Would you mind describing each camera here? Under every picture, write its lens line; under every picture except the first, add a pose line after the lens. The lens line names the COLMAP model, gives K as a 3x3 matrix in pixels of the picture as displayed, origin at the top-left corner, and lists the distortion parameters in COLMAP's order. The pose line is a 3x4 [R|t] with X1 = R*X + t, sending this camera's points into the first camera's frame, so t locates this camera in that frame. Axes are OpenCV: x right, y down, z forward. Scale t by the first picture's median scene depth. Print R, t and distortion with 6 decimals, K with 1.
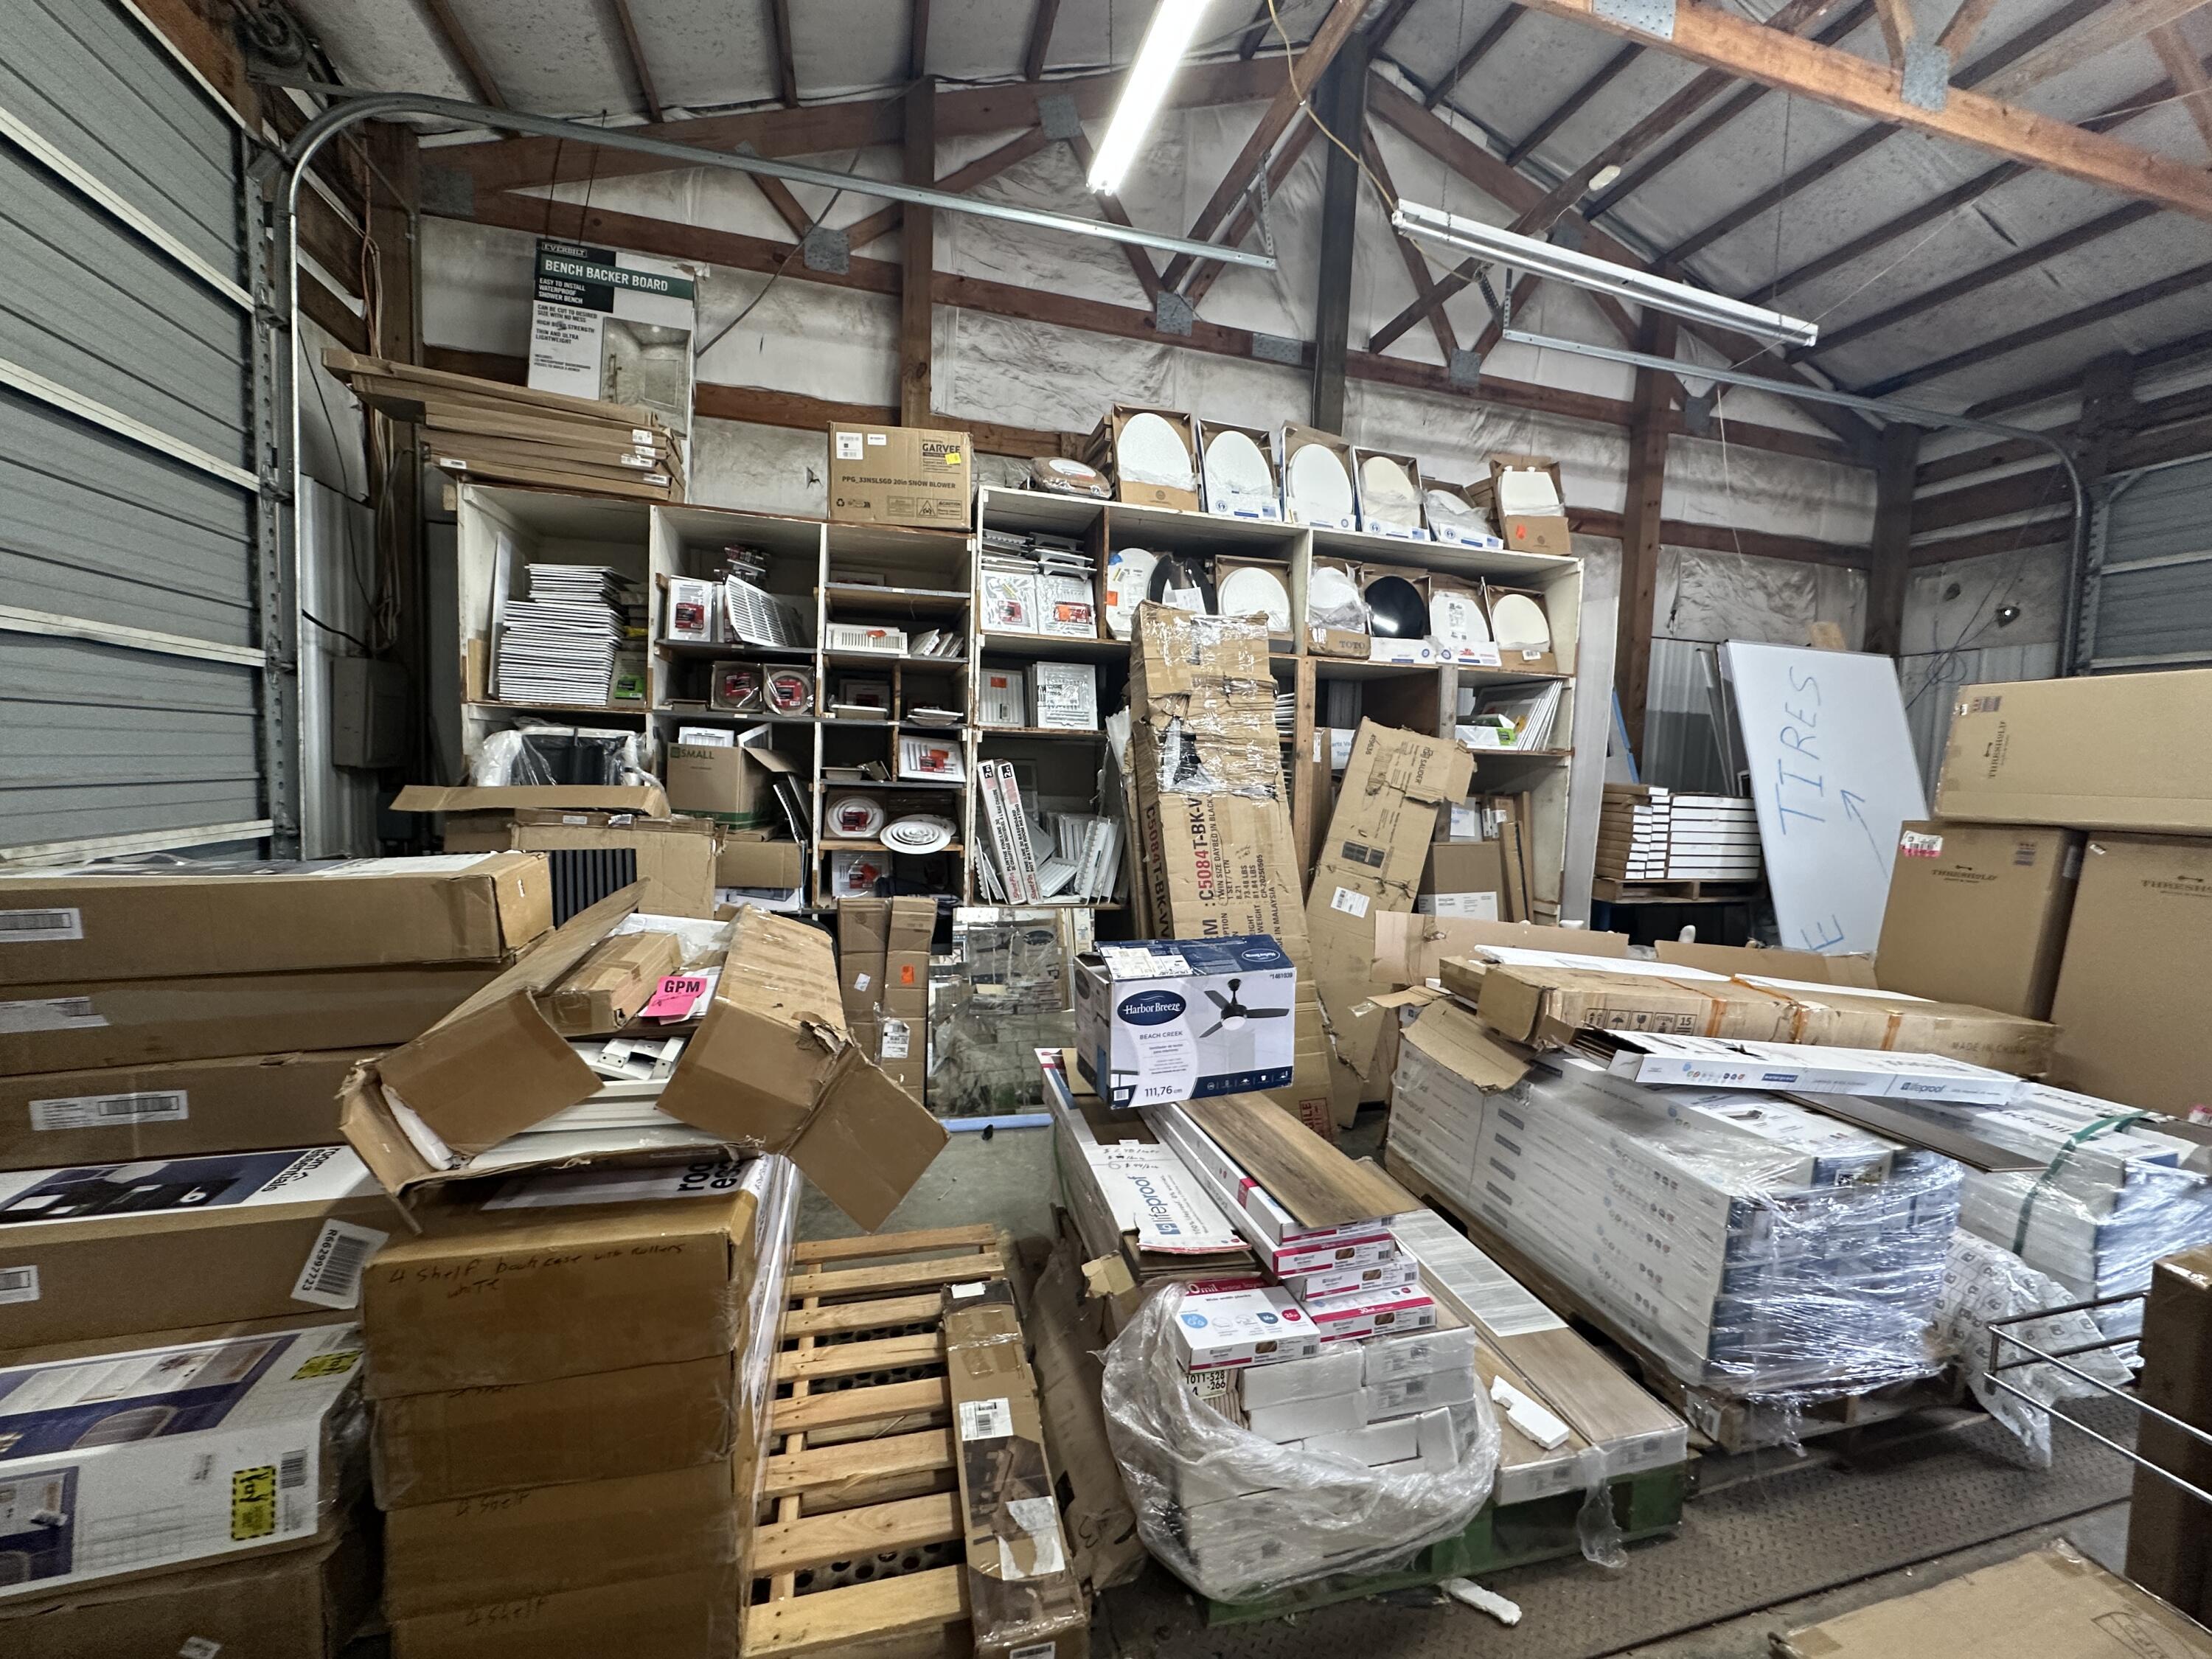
lens RADIAL K [[884.3, 0, 1106.0], [0, 884.3, 829.5], [0, 0, 1]] dist [-0.001319, 0.000788]
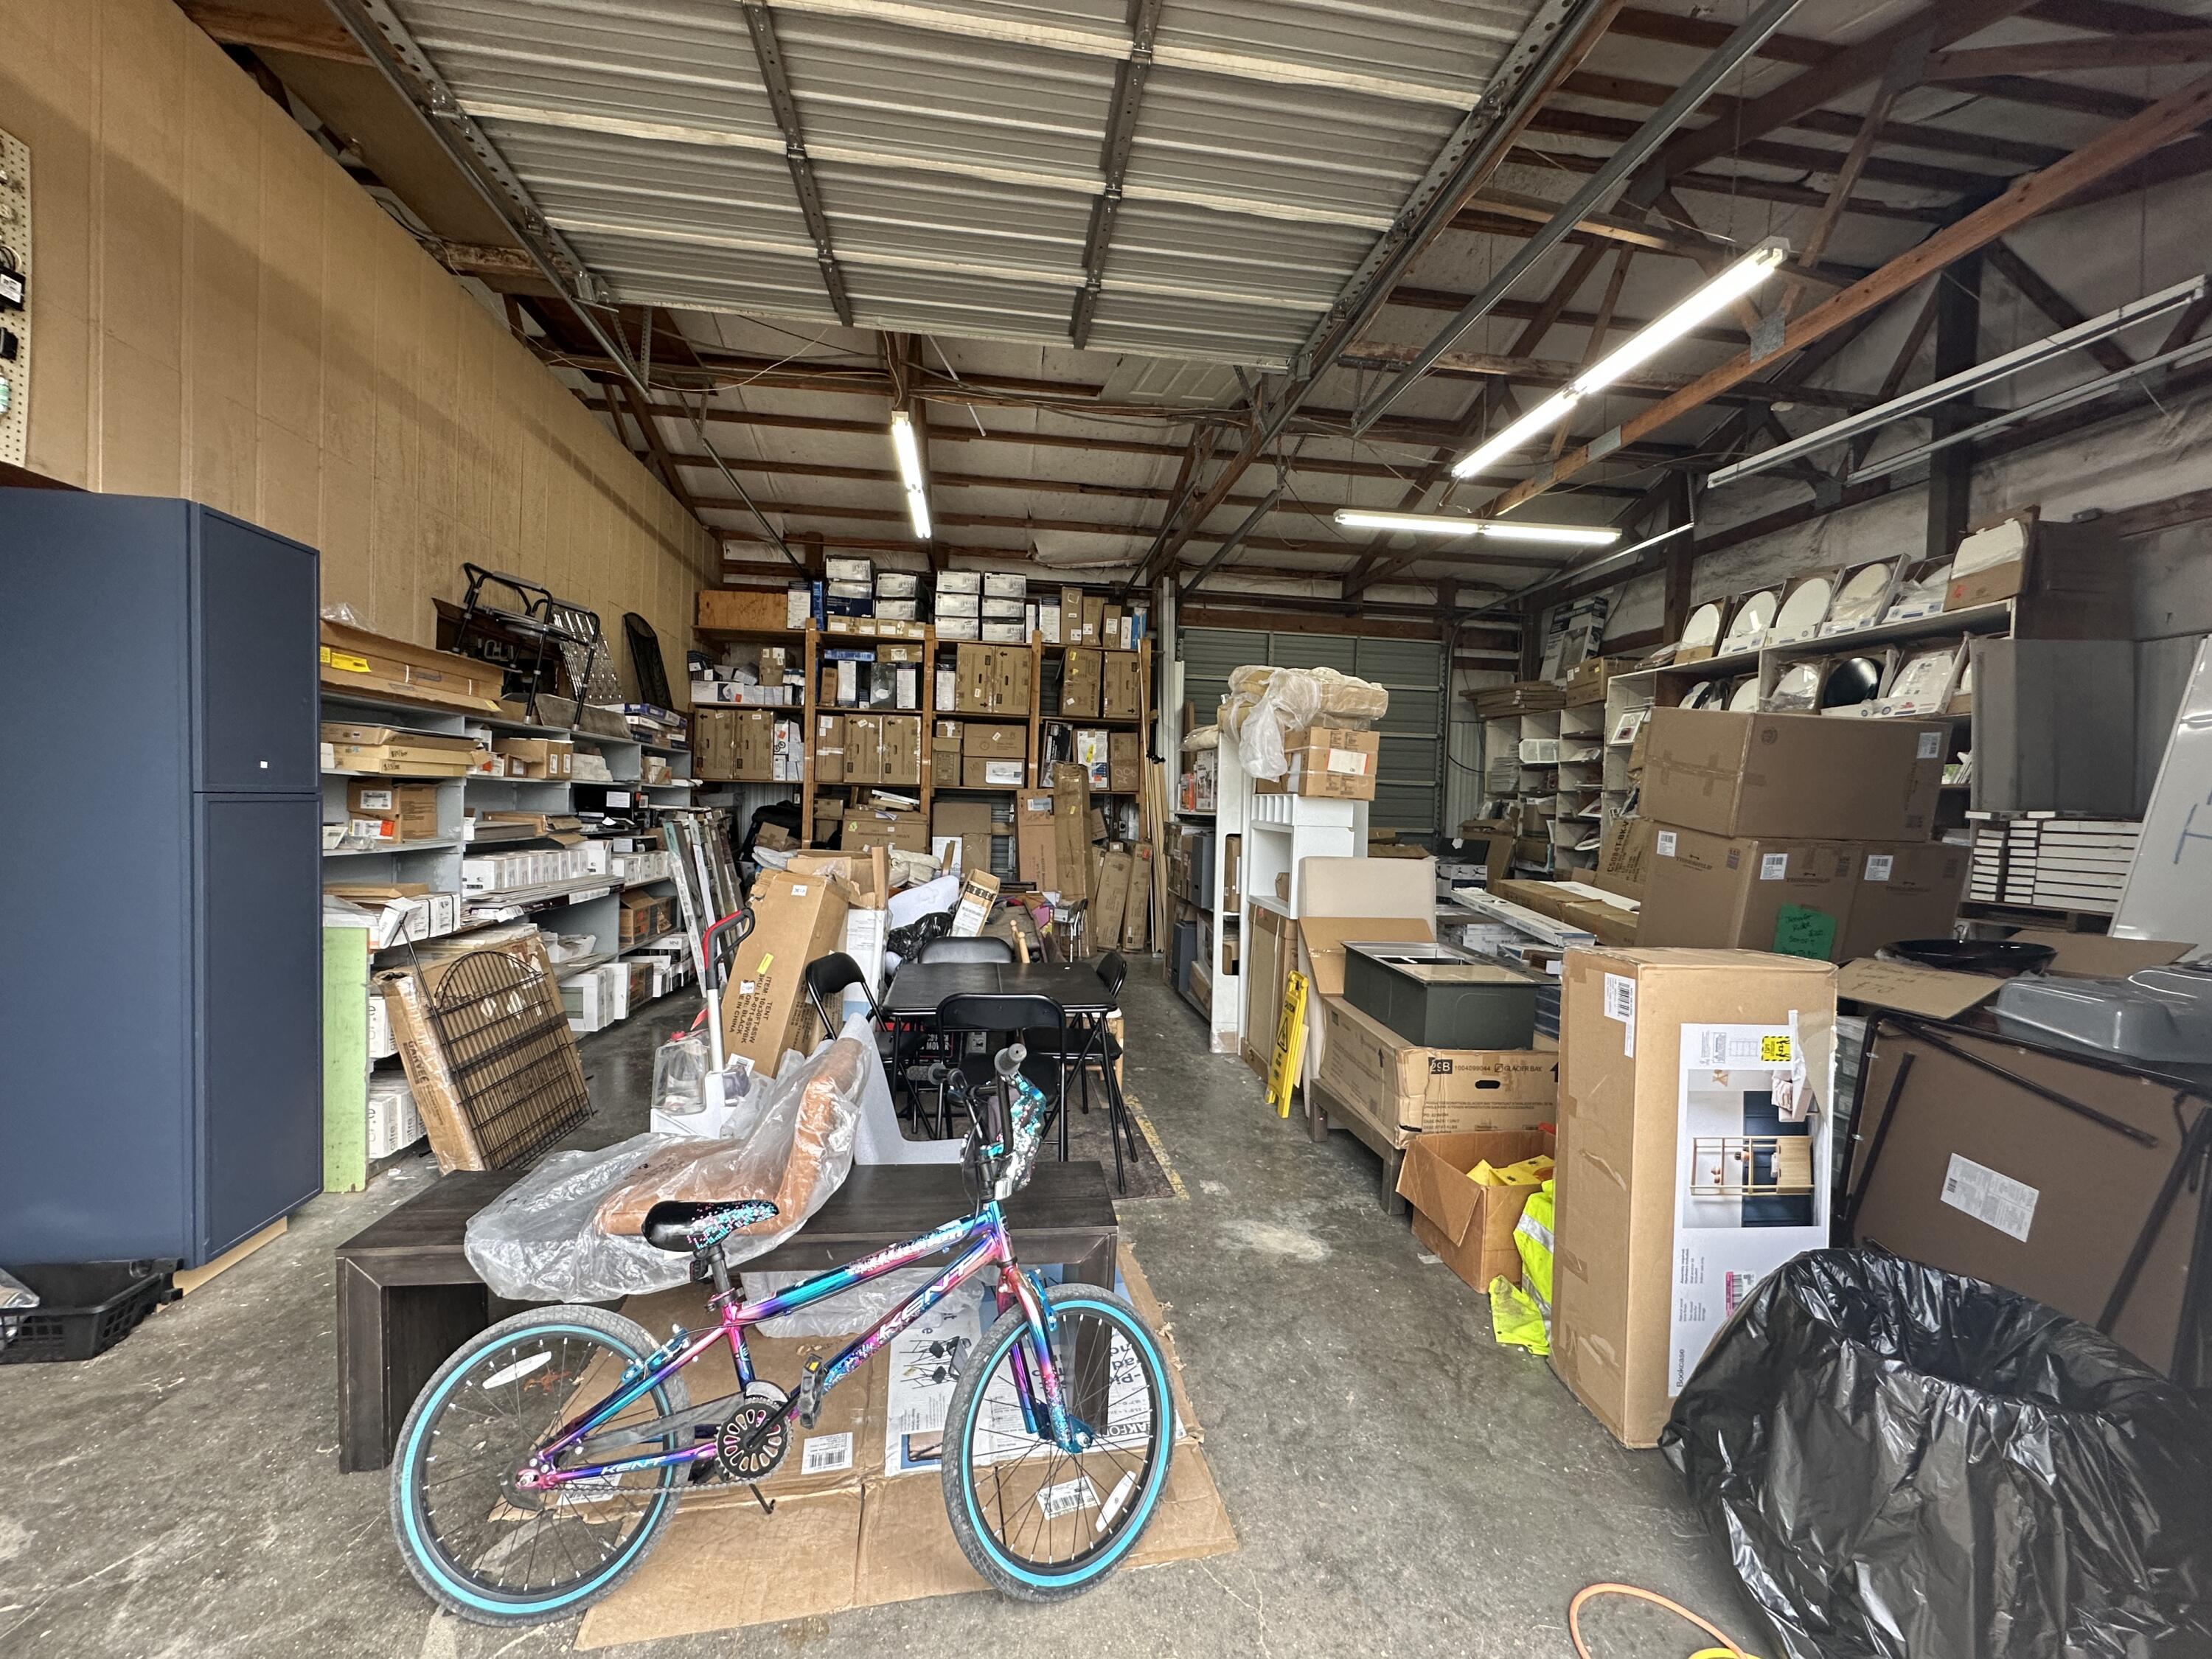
lens RADIAL K [[884.3, 0, 1106.0], [0, 884.3, 829.5], [0, 0, 1]] dist [-0.001319, 0.000788]
pose [[-0.131573, -0.012355, -0.991230, 1.793601], [-0.108663, 0.994077, 0.002033, 0.084585], [0.985333, 0.107977, -0.132136, 0.114948]]
